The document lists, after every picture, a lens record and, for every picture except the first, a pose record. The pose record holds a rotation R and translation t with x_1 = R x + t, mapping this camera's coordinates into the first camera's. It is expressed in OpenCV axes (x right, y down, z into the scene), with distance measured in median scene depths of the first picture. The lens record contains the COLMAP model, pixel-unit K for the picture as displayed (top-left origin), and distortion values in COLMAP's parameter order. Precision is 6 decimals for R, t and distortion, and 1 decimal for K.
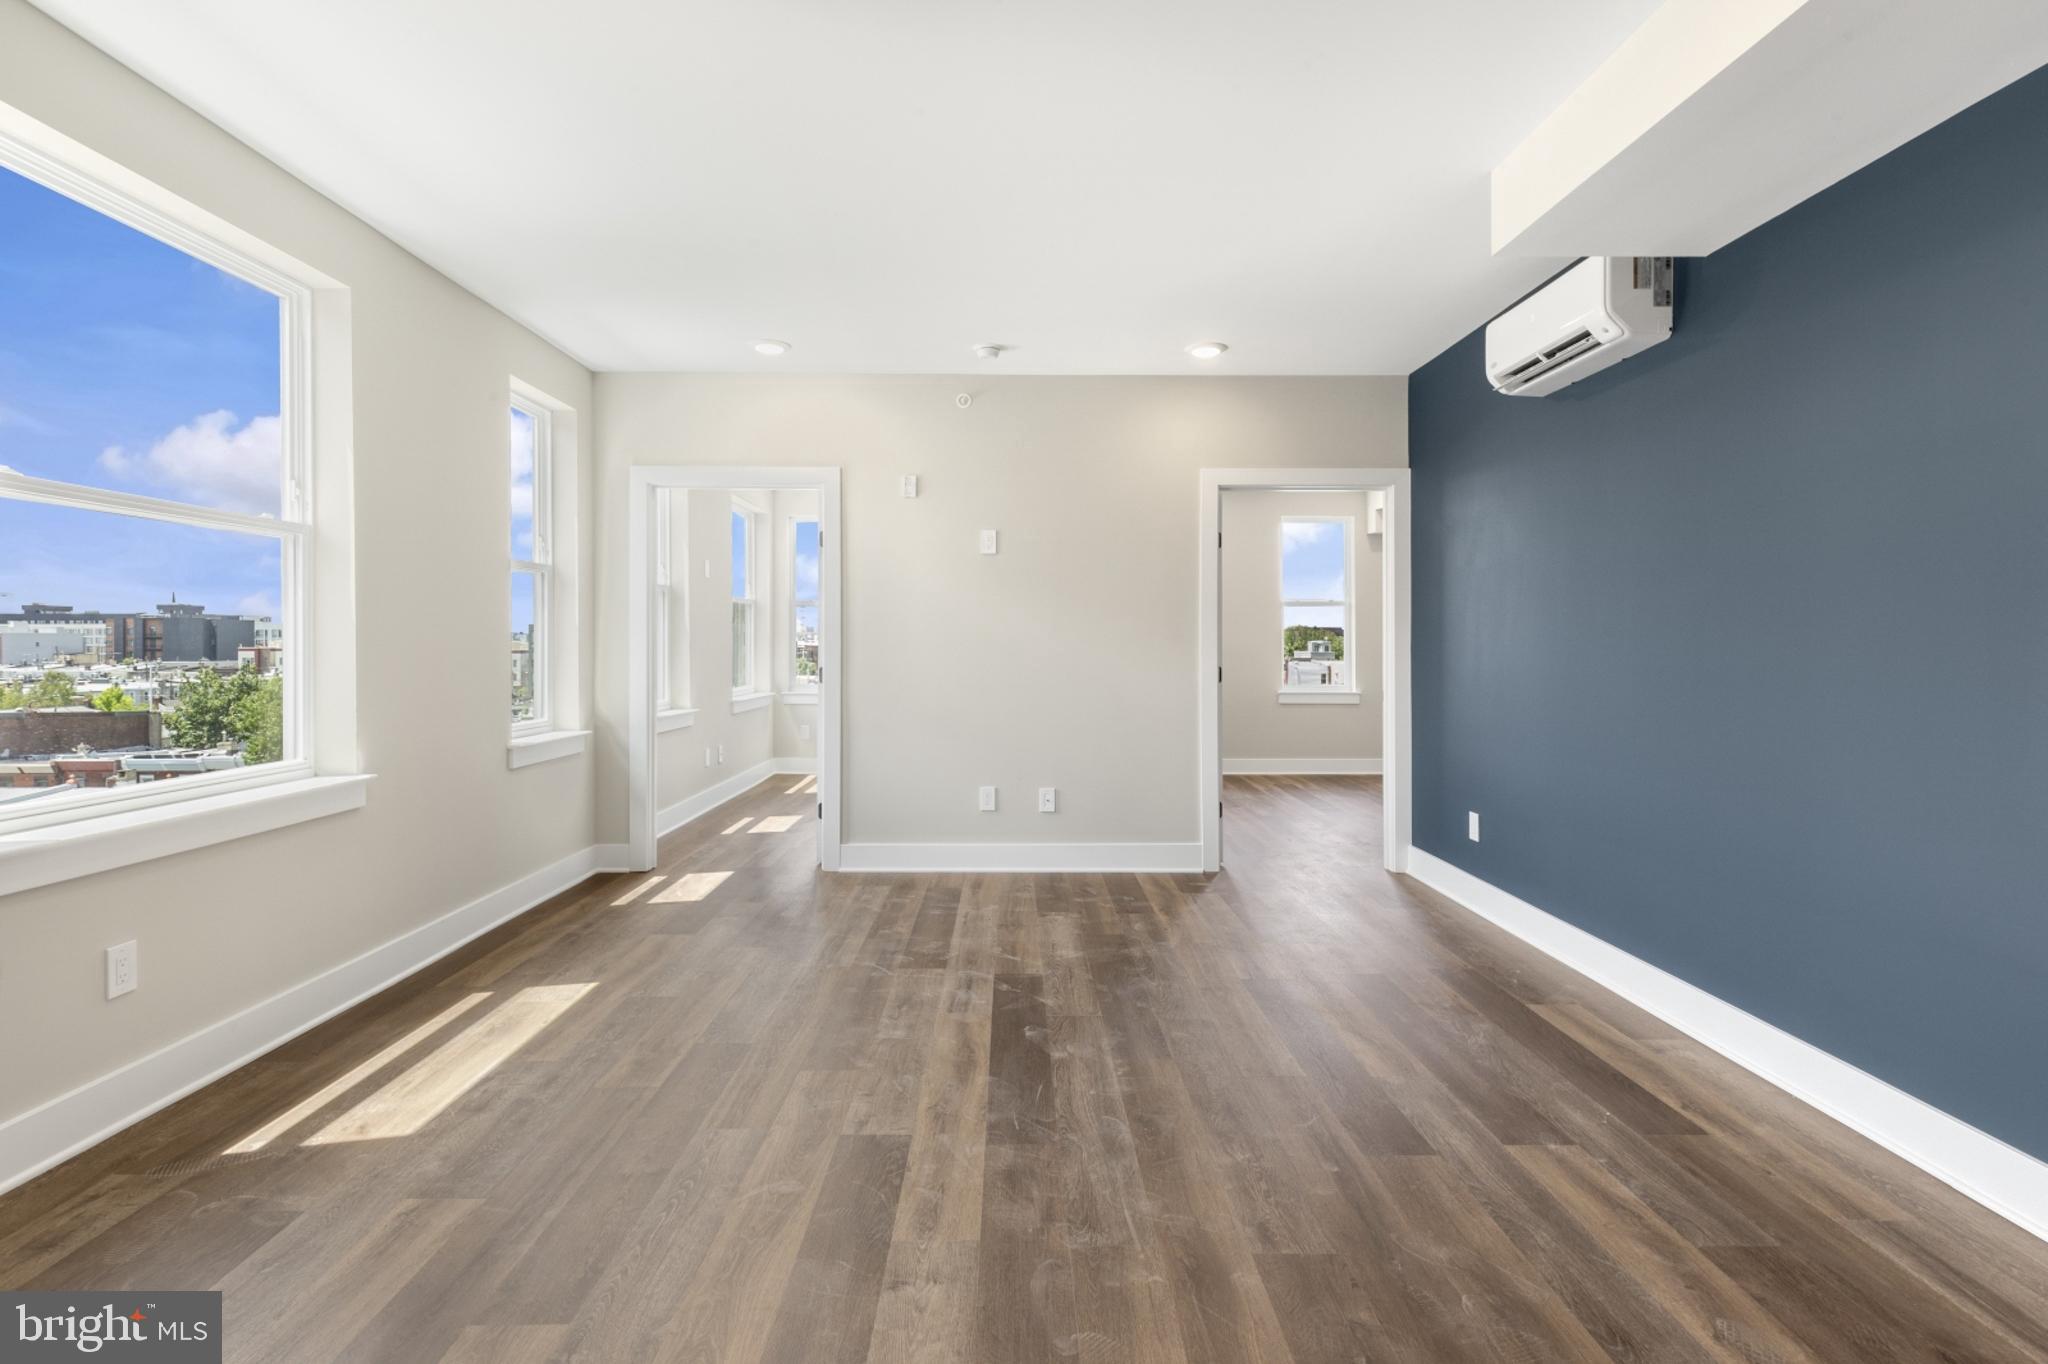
lens RADIAL K [[989.6, 0, 1026.2], [0, 989.6, 656.0], [0, 0, 1]] dist [0.001659, -0.000267]
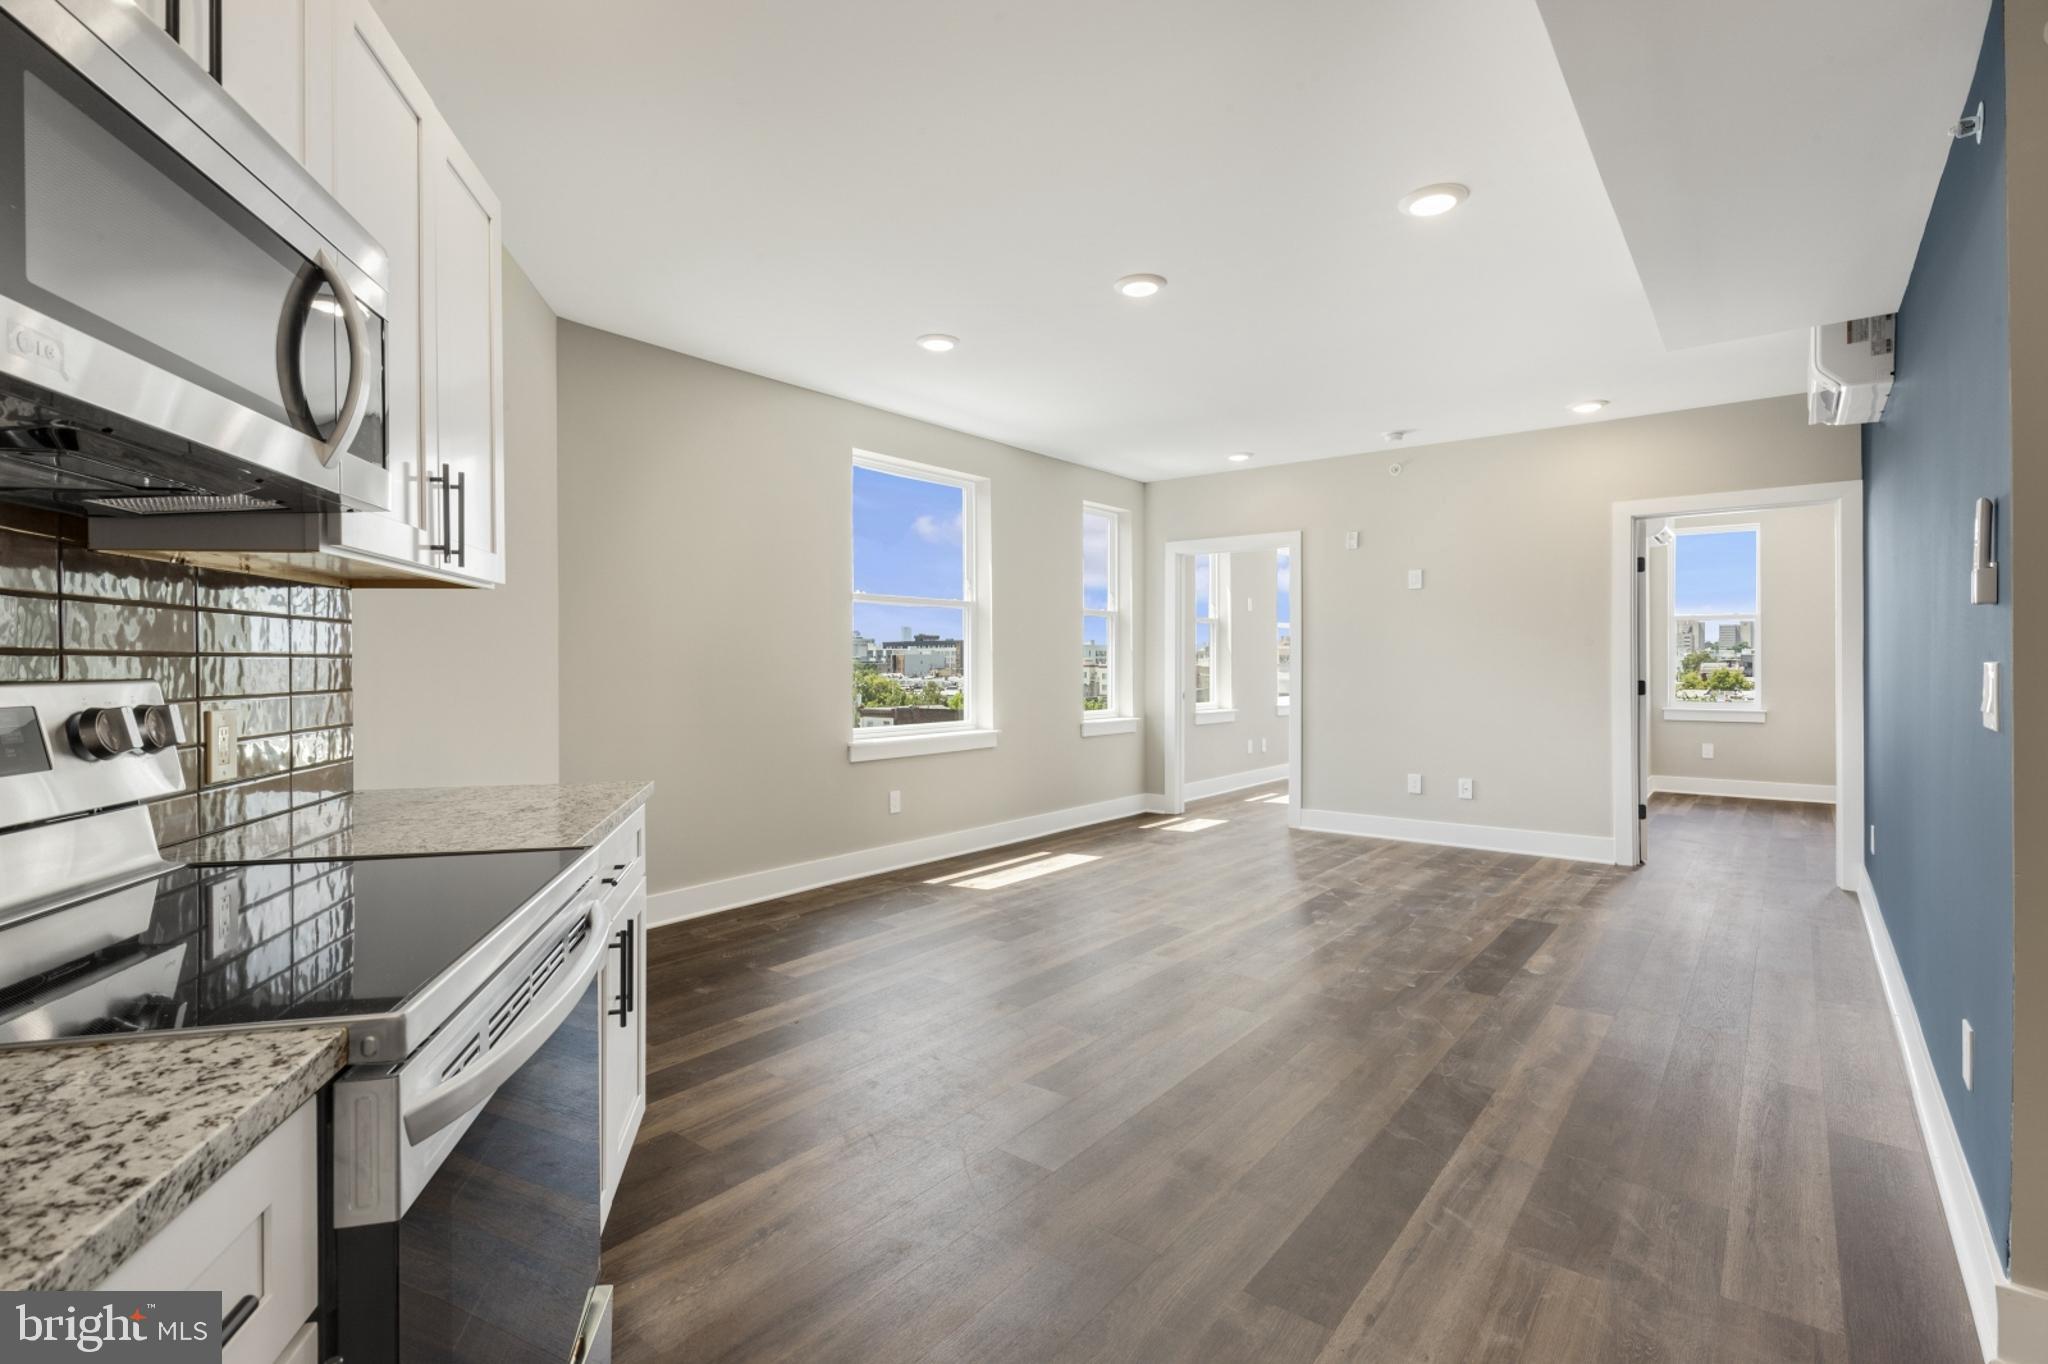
lens RADIAL K [[970.7, 0, 1024.0], [0, 970.7, 682.0], [0, 0, 1]] dist [-0.000504, -0.000327]
pose [[0.776683, 0.009571, -0.629819, 0.361627], [-0.002856, 0.999928, 0.011673, 0.001925], [0.629885, -0.007267, 0.776654, -0.277124]]
